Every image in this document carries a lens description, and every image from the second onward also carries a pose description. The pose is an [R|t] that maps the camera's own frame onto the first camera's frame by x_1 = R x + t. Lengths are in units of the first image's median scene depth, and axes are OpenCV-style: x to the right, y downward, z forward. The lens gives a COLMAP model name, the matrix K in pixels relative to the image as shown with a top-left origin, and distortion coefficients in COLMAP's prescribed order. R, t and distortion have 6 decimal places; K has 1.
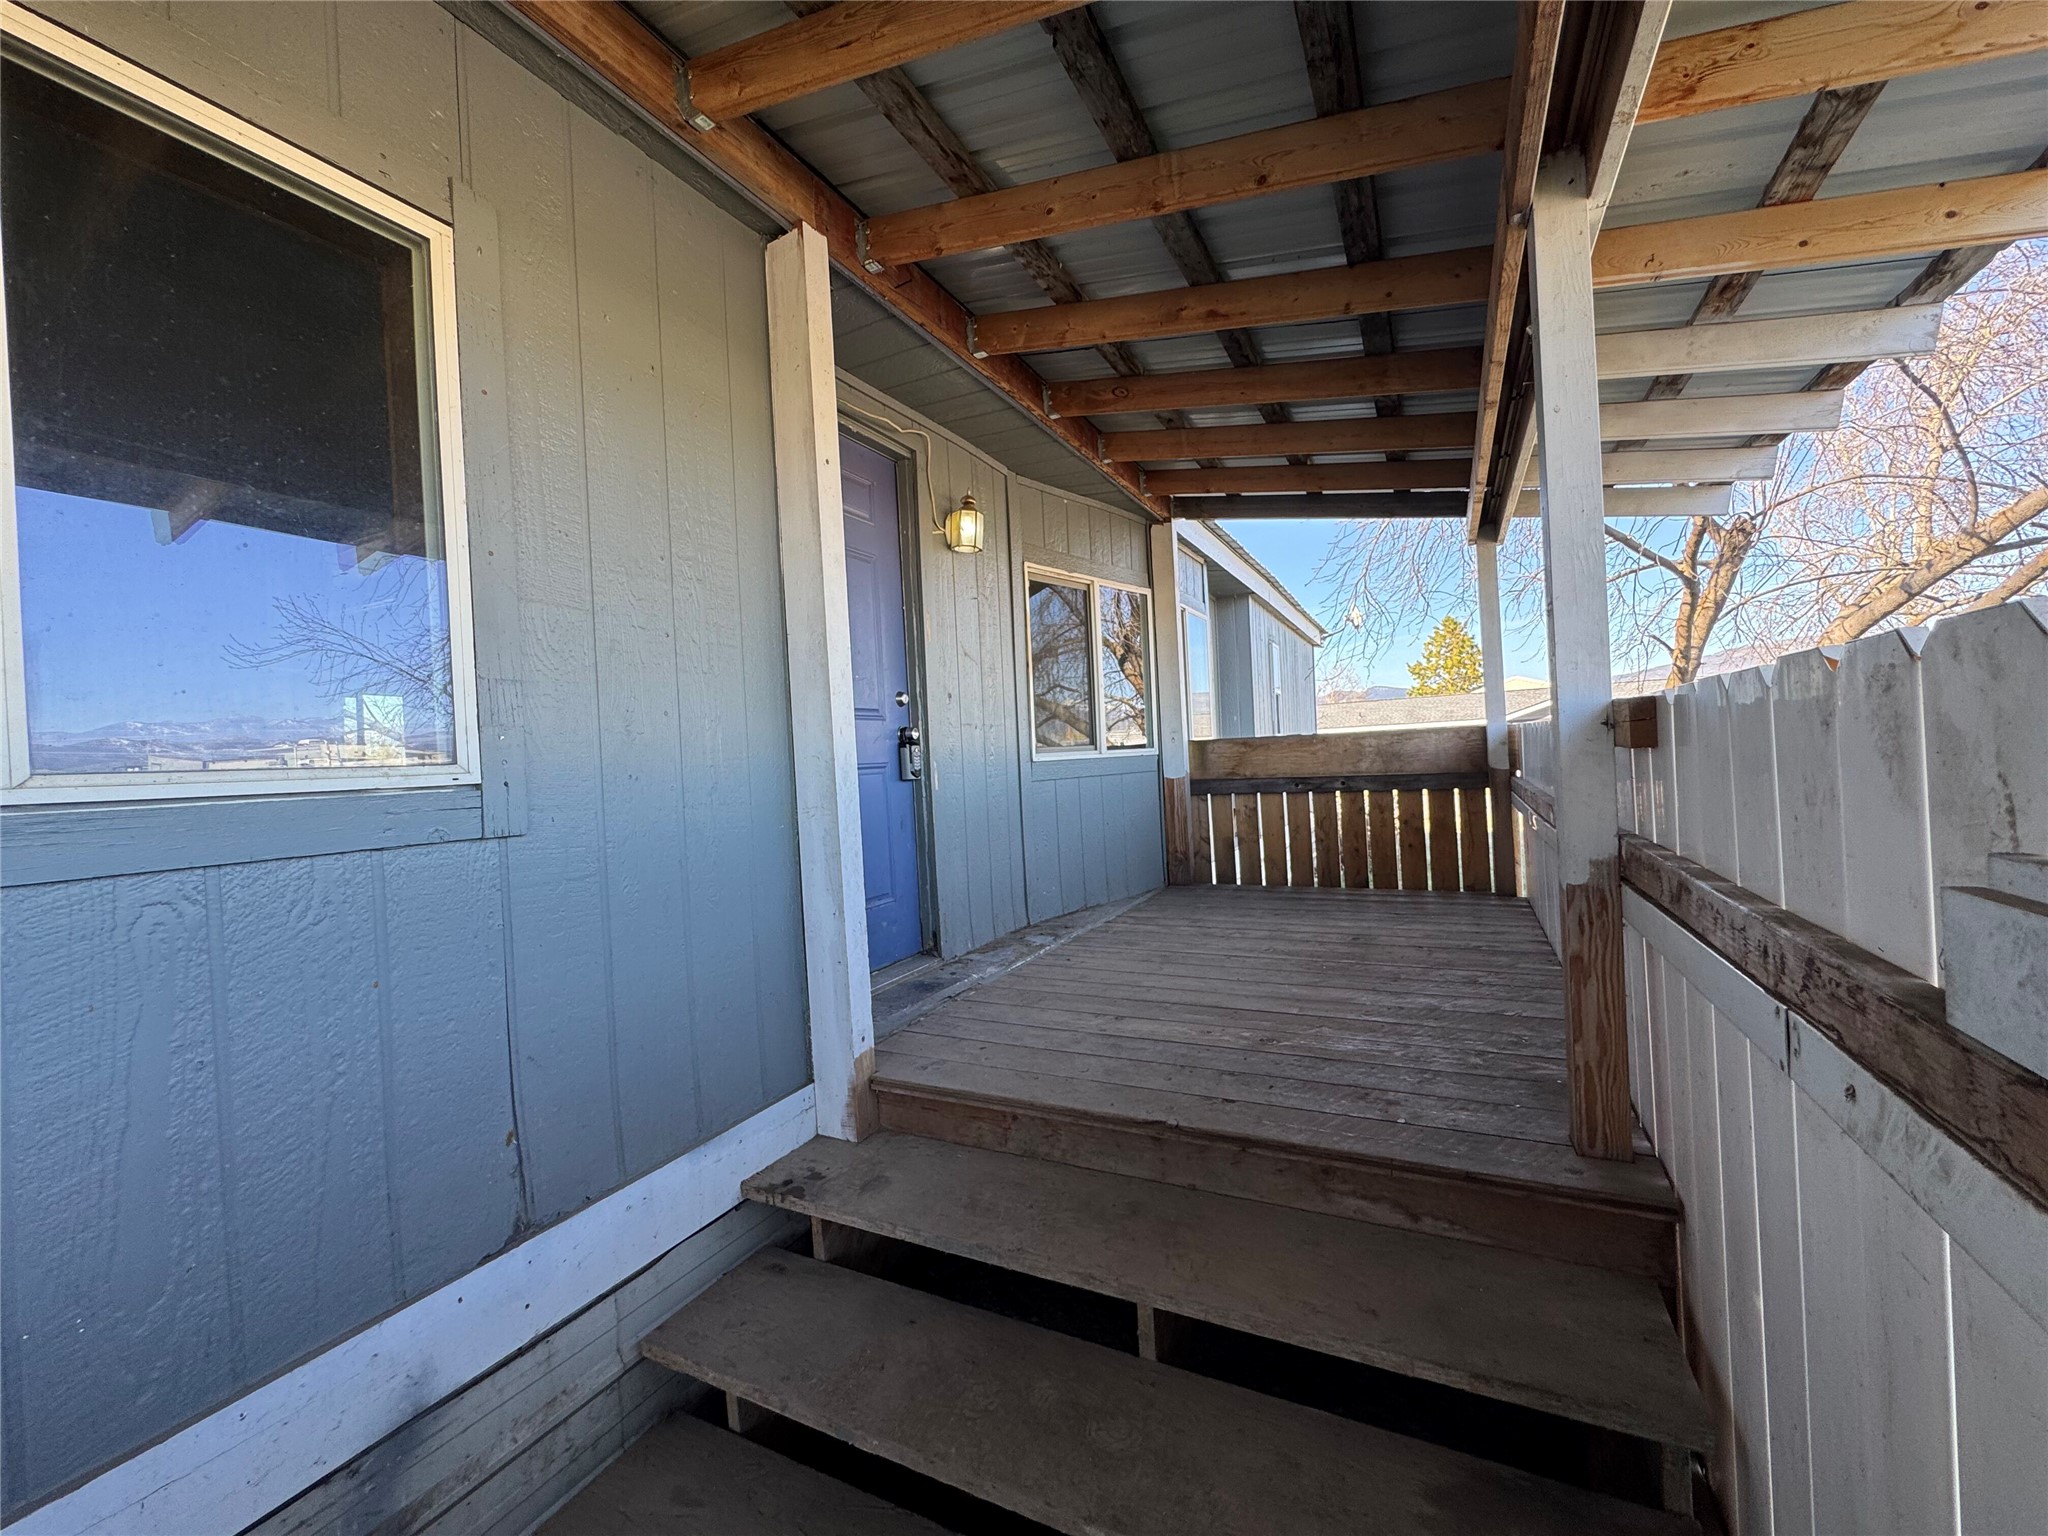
lens RADIAL K [[825.3, 0, 1024.0], [0, 825.3, 768.0], [0, 0, 1]] dist [-0.000472, -0.000024]
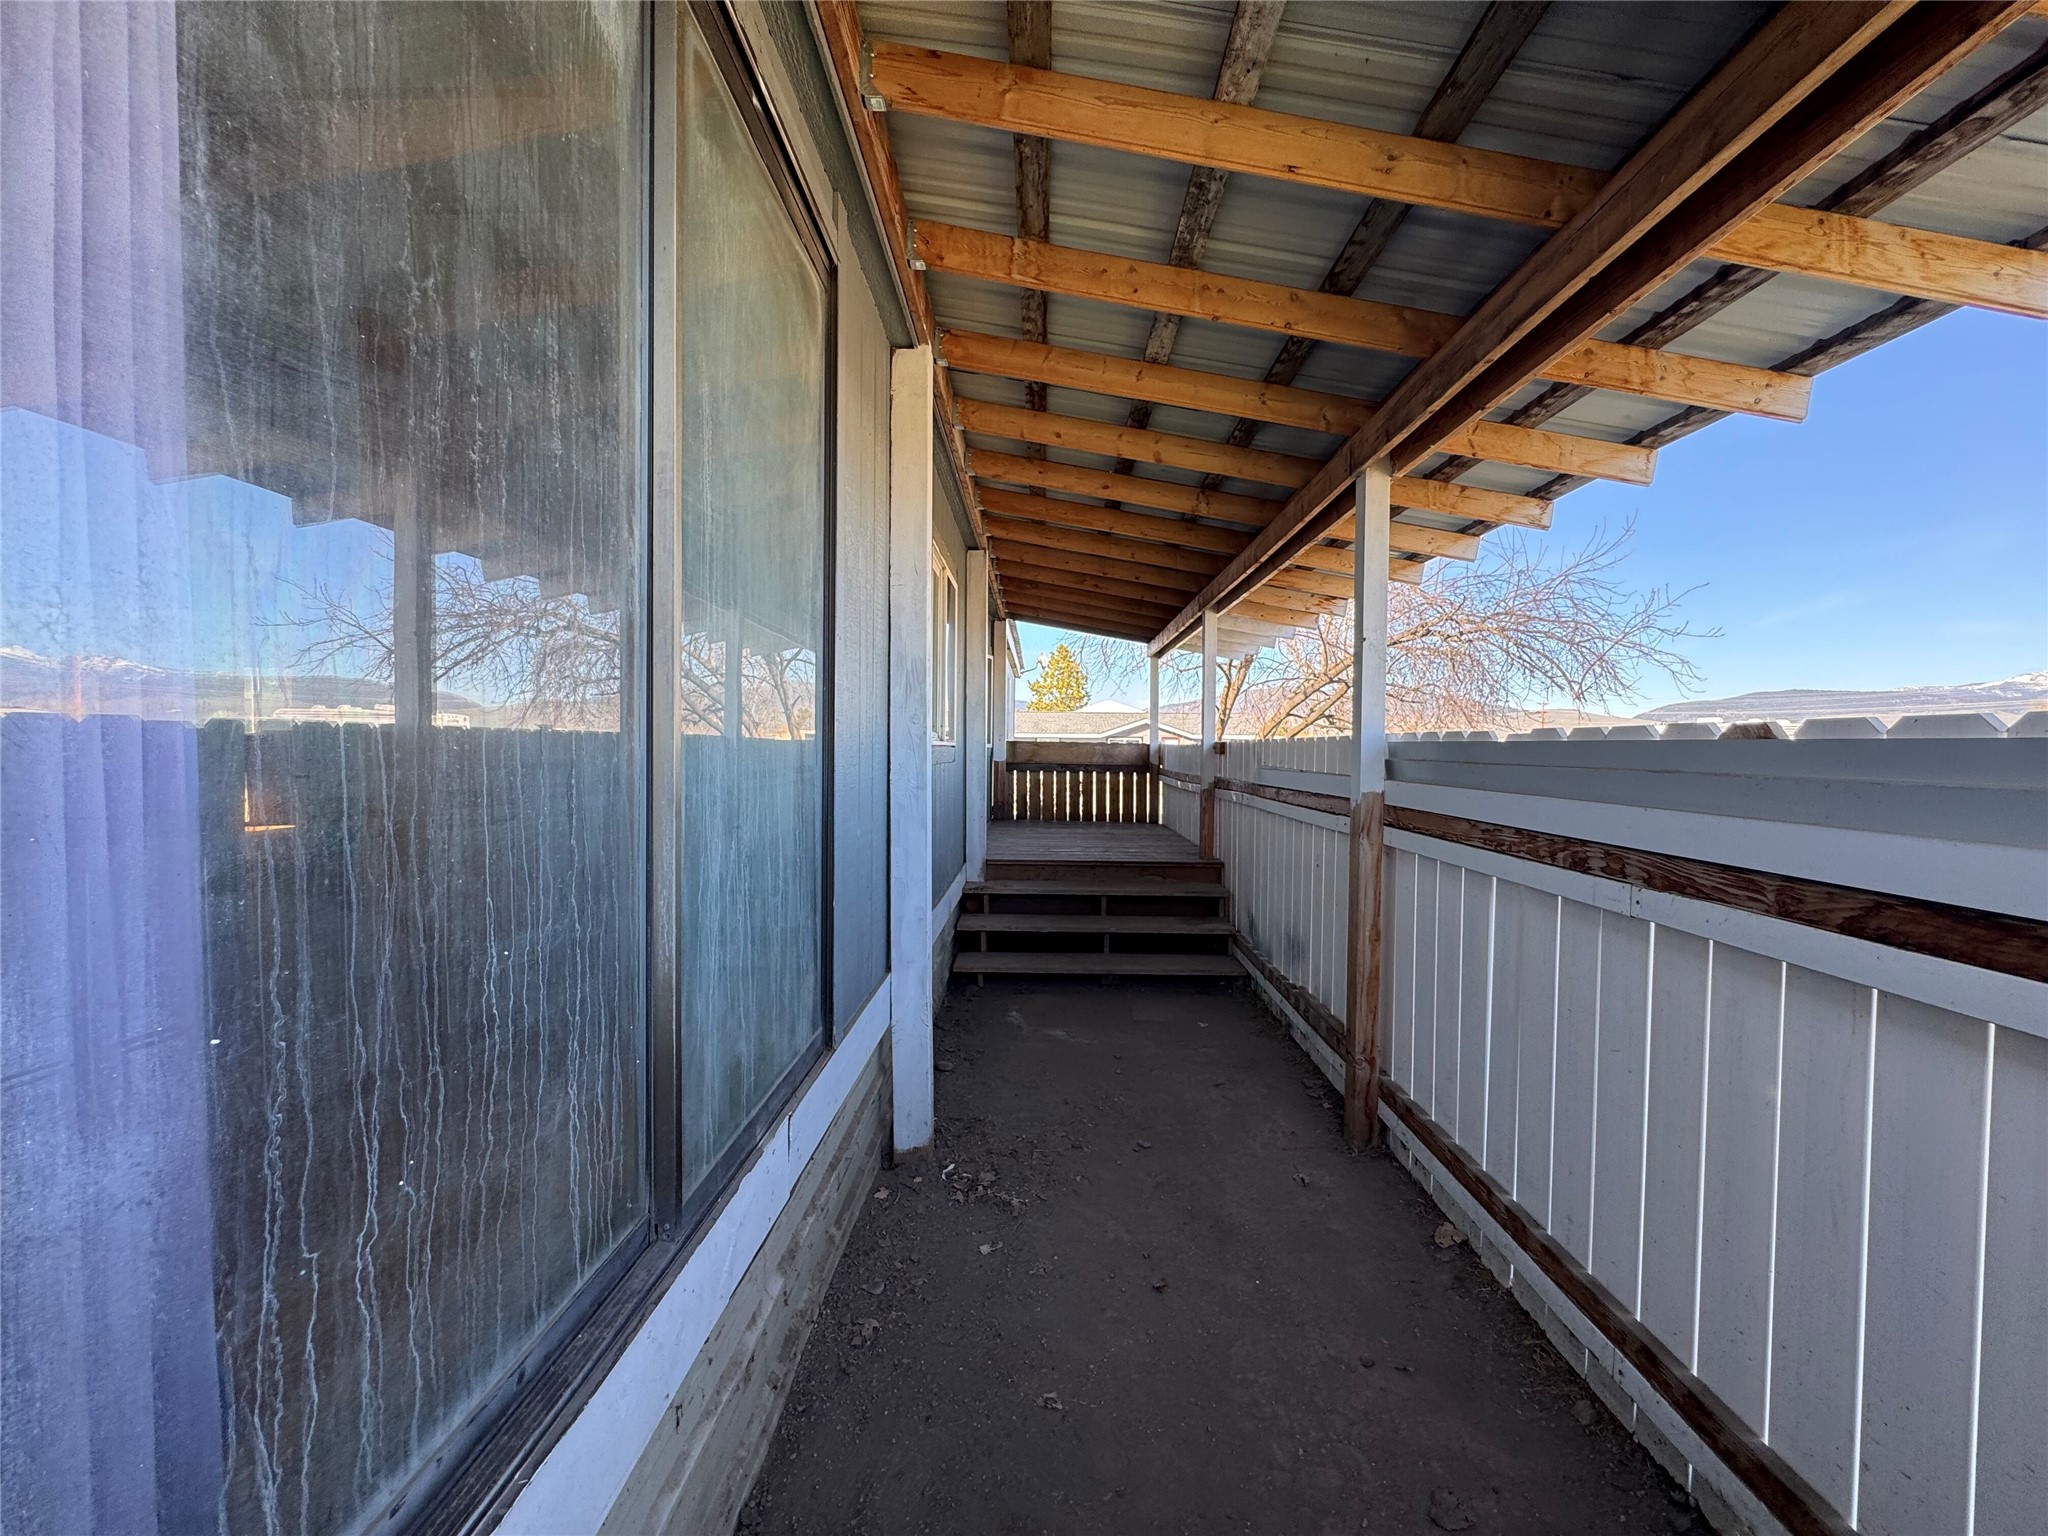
lens RADIAL K [[820.1, 0, 1024.0], [0, 820.1, 768.0], [0, 0, 1]] dist [0.000095, -0.000001]
pose [[0.900269, 0.049301, 0.432534, -0.607874], [-0.052110, 0.998627, -0.005363, 0.037670], [-0.432205, -0.017711, 0.901602, -0.726306]]
